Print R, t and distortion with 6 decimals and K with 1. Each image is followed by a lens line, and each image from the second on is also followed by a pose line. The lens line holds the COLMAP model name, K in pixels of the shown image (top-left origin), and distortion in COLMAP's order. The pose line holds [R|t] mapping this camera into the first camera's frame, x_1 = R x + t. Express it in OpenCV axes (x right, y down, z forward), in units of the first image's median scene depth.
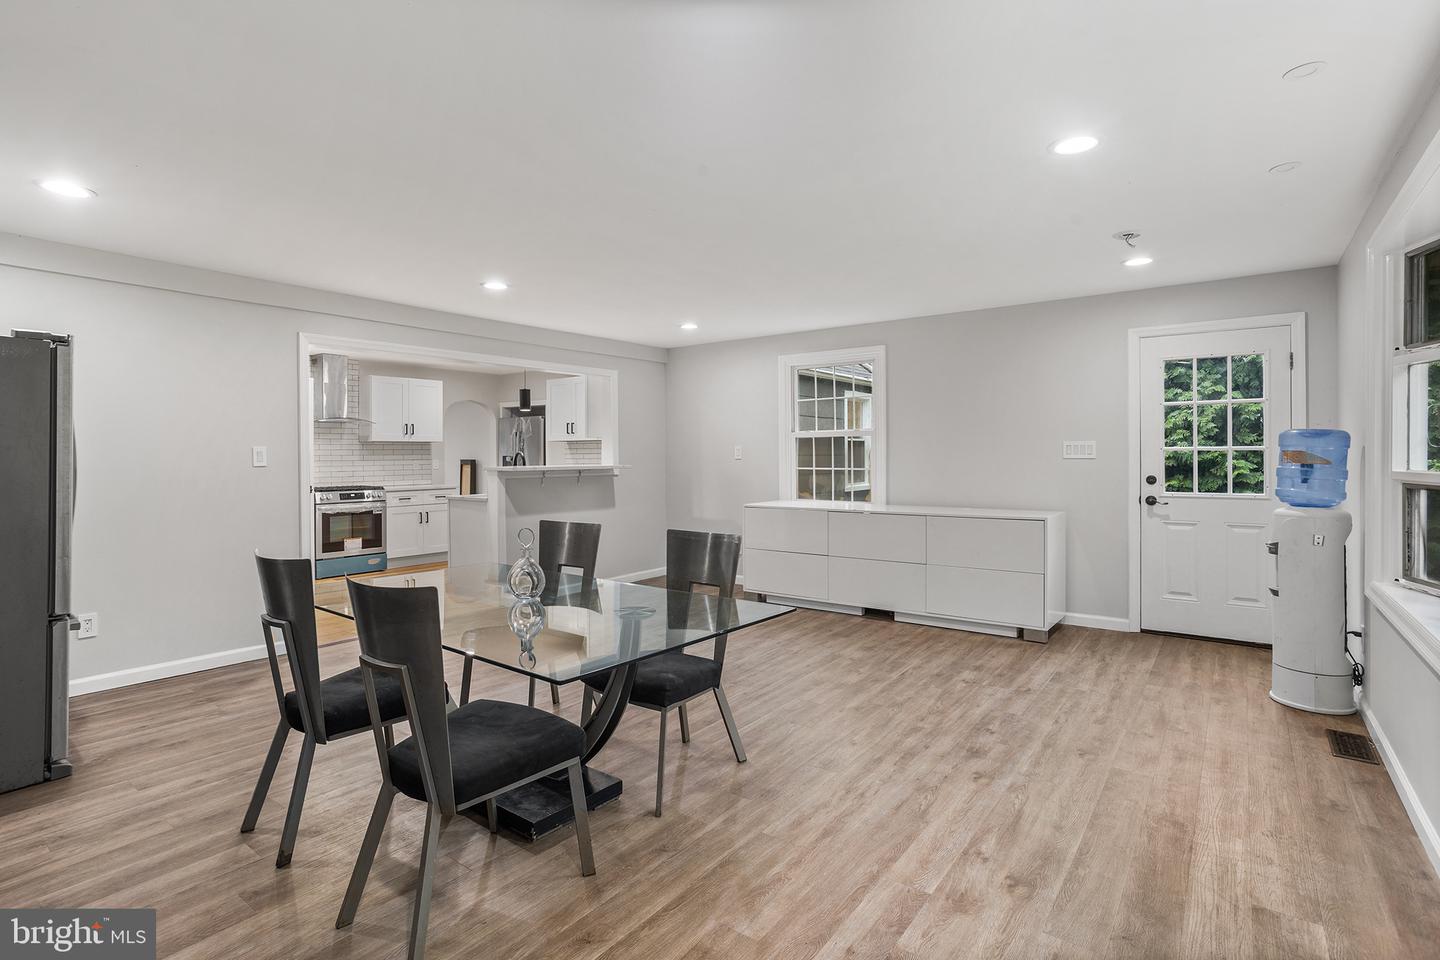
lens RADIAL K [[708.5, 0, 708.1], [0, 708.5, 454.2], [0, 0, 1]] dist [-0.054957, 0.031955]
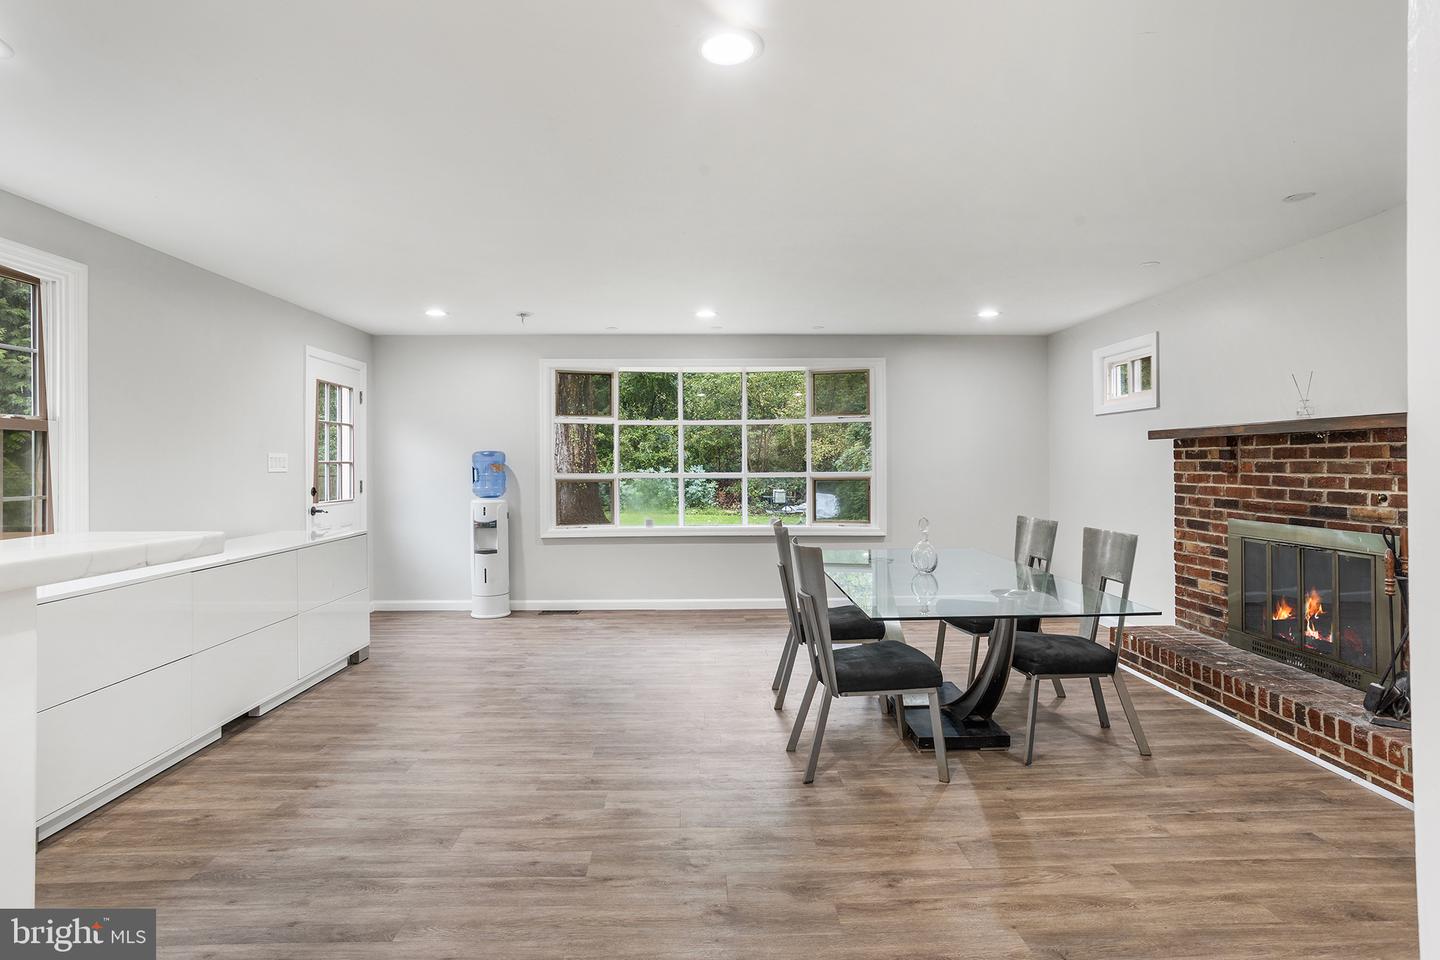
lens RADIAL K [[705.1, 0, 714.0], [0, 705.1, 463.9], [0, 0, 1]] dist [-0.053092, 0.032268]
pose [[-0.629721, 0.009161, 0.776768, -0.569796], [0.009547, 0.999946, -0.004053, 0.004469], [-0.776763, 0.004863, -0.629774, 1.185214]]
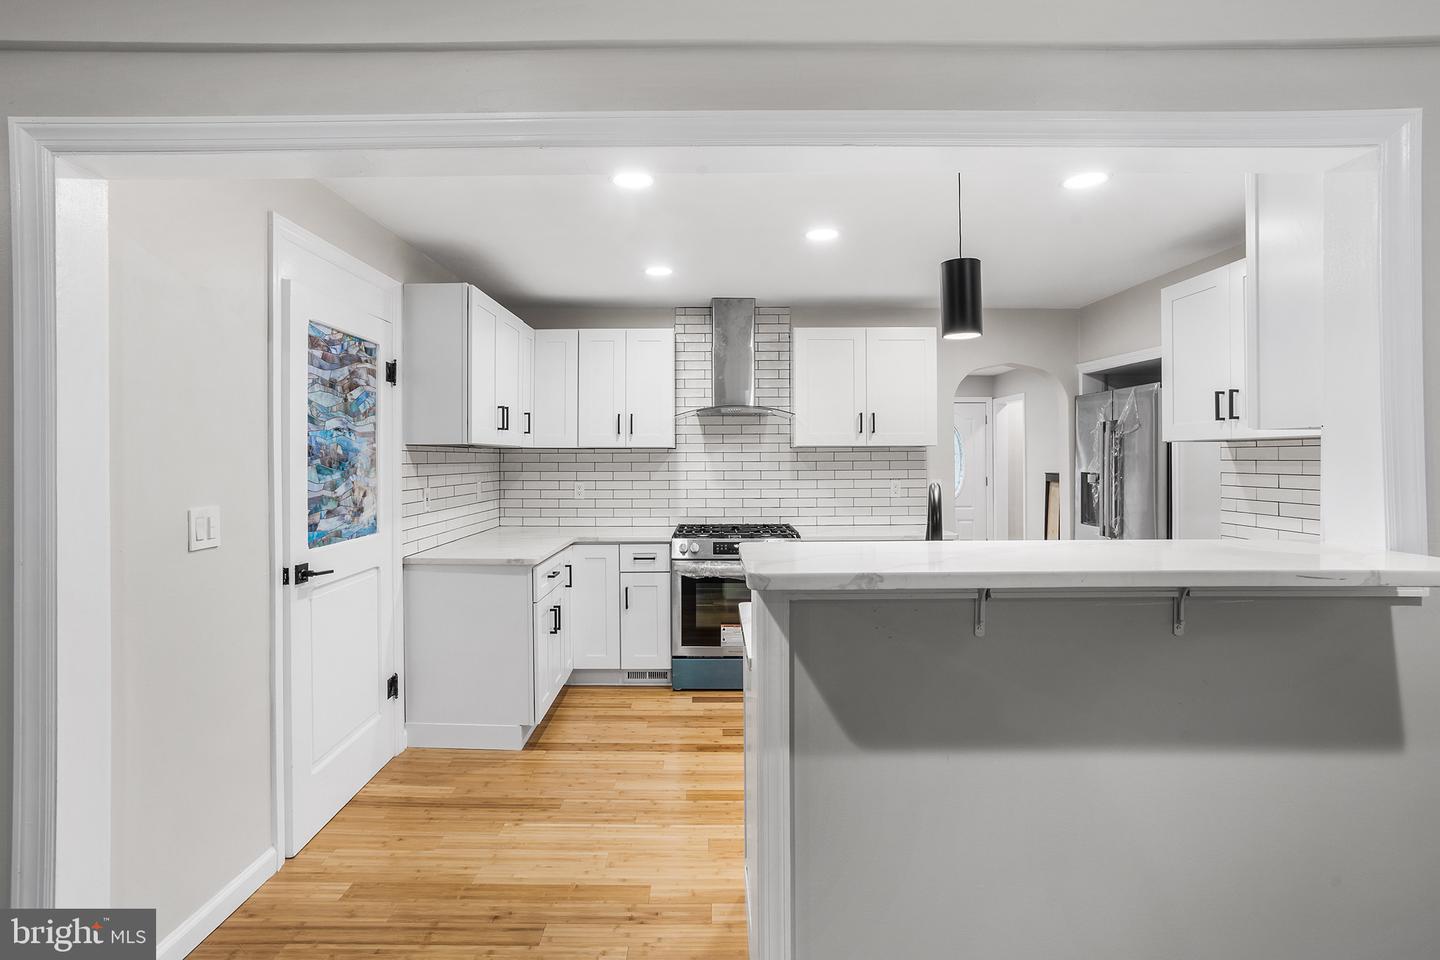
lens RADIAL K [[708.5, 0, 708.1], [0, 708.5, 454.2], [0, 0, 1]] dist [-0.054957, 0.031955]
pose [[0.611606, -0.001234, -0.791161, -0.134211], [0.000634, 0.999999, -0.001070, -0.019526], [0.791162, 0.000153, 0.611606, 1.005794]]
